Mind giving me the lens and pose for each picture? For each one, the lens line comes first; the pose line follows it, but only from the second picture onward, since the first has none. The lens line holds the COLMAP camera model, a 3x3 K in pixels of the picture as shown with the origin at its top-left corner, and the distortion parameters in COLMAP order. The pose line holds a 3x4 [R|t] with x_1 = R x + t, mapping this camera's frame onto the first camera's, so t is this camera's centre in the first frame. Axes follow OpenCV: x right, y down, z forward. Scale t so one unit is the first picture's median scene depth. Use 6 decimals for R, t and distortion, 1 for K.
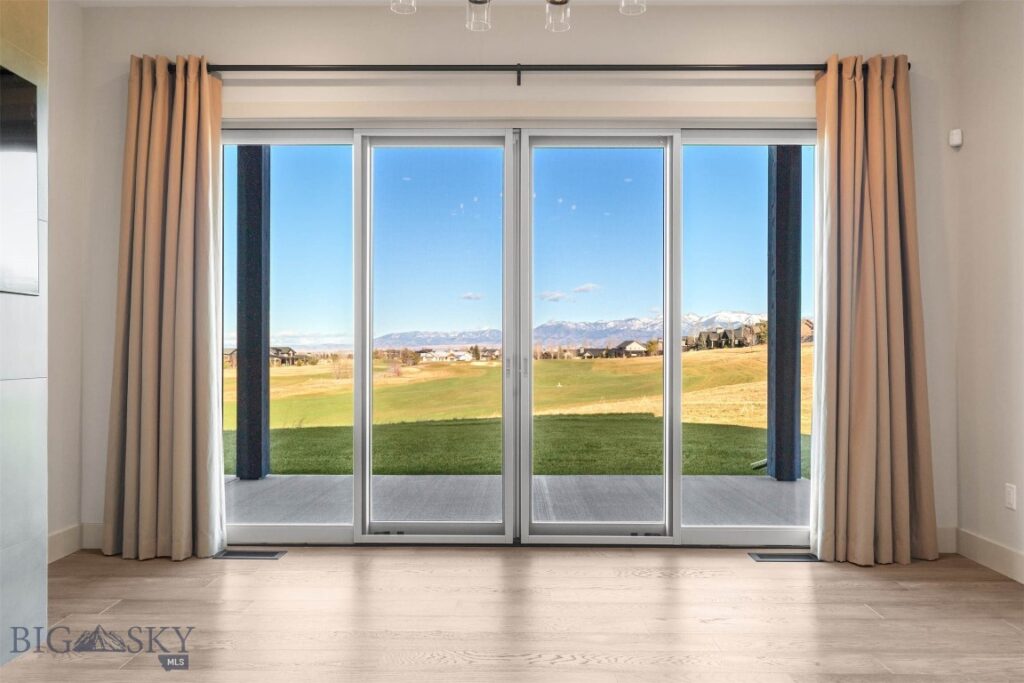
lens RADIAL K [[742.5, 0, 512.6], [0, 742.5, 345.2], [0, 0, 1]] dist [0.004989, -0.000381]
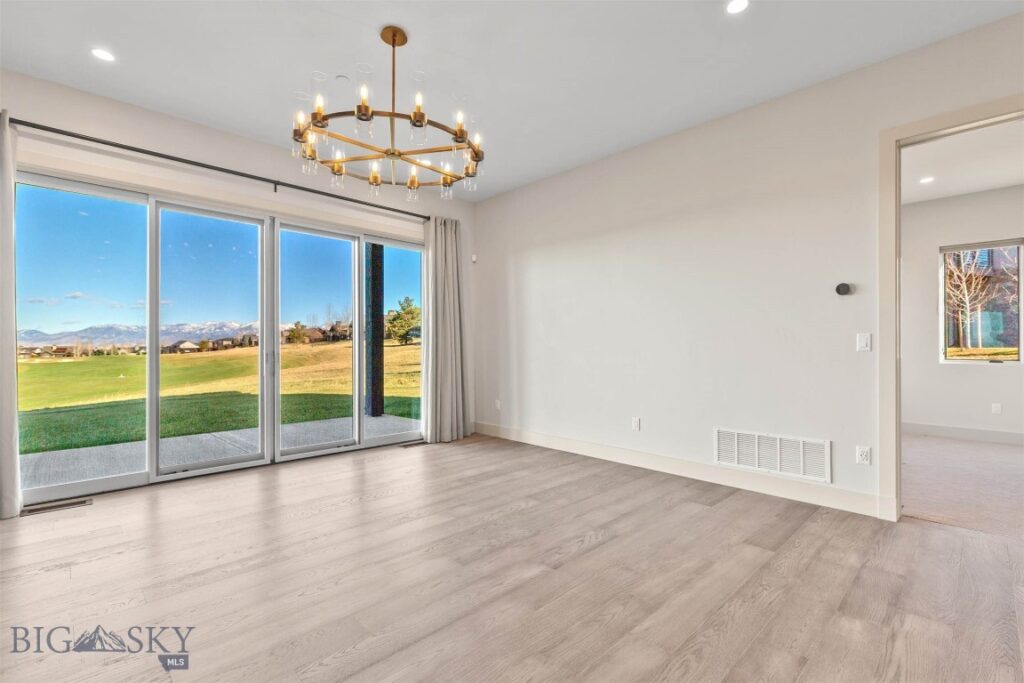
lens RADIAL K [[459.1, 0, 509.4], [0, 459.1, 344.9], [0, 0, 1]] dist [0.006196, -0.000255]
pose [[0.712853, 0.000093, 0.701313, -0.329100], [-0.001317, 0.999998, 0.001205, -0.002918], [-0.701312, -0.001783, 0.712852, -0.117551]]
